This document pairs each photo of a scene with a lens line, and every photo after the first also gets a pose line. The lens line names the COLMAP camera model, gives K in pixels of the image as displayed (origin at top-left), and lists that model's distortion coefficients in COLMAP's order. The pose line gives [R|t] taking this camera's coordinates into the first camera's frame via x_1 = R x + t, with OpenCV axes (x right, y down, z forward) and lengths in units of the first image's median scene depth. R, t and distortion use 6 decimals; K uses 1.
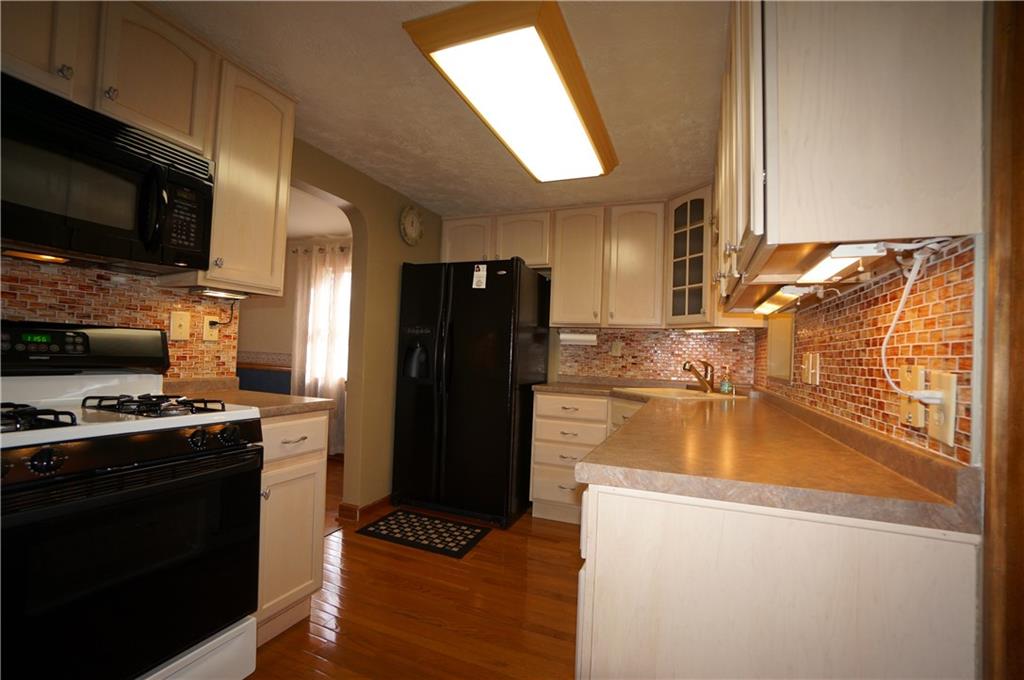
lens RADIAL K [[443.9, 0, 497.2], [0, 443.9, 346.5], [0, 0, 1]] dist [-0.040215, 0.006281]
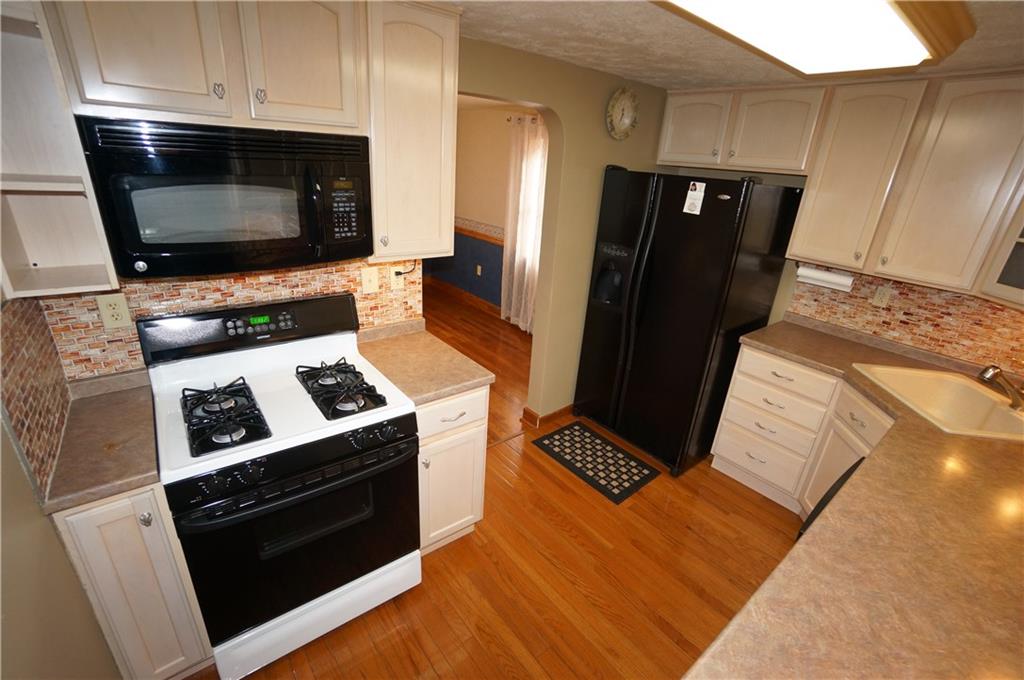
lens RADIAL K [[443.9, 0, 516.5], [0, 443.9, 338.2], [0, 0, 1]] dist [-0.040215, 0.006281]
pose [[0.888652, 0.188066, -0.418244, 0.053151], [-0.022751, 0.928996, 0.369391, -0.209176], [0.458017, -0.318745, 0.829833, 0.132527]]
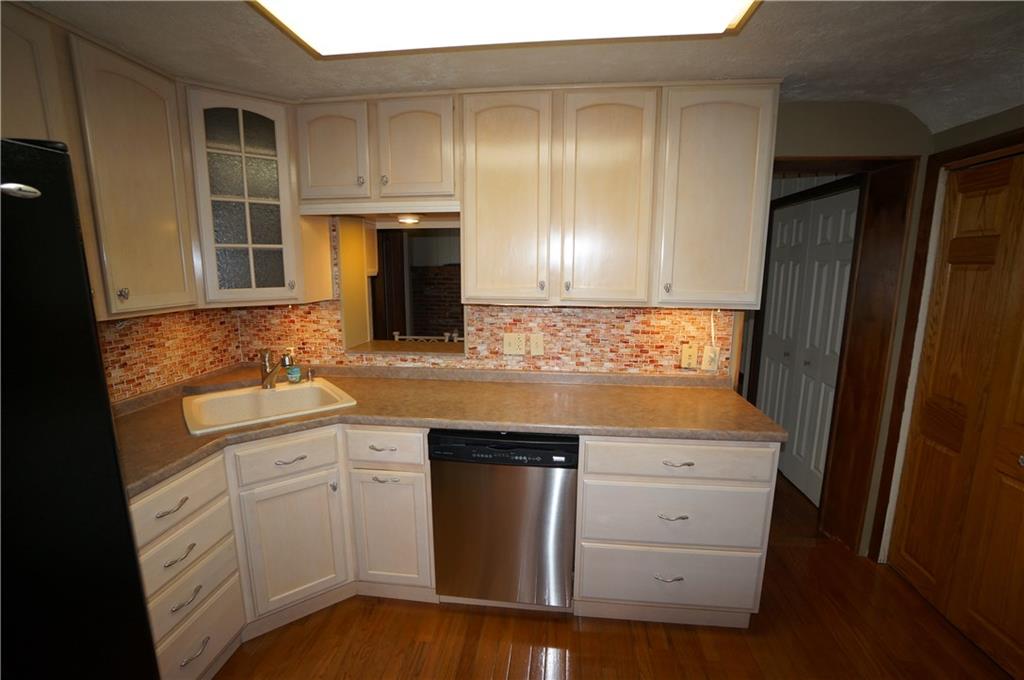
lens RADIAL K [[443.9, 0, 510.5], [0, 443.9, 345.5], [0, 0, 1]] dist [-0.040215, 0.006281]
pose [[-0.297414, -0.203002, 0.932918, -0.335018], [-0.033759, 0.978759, 0.202214, -0.130526], [-0.954152, 0.028646, -0.297950, 0.796636]]
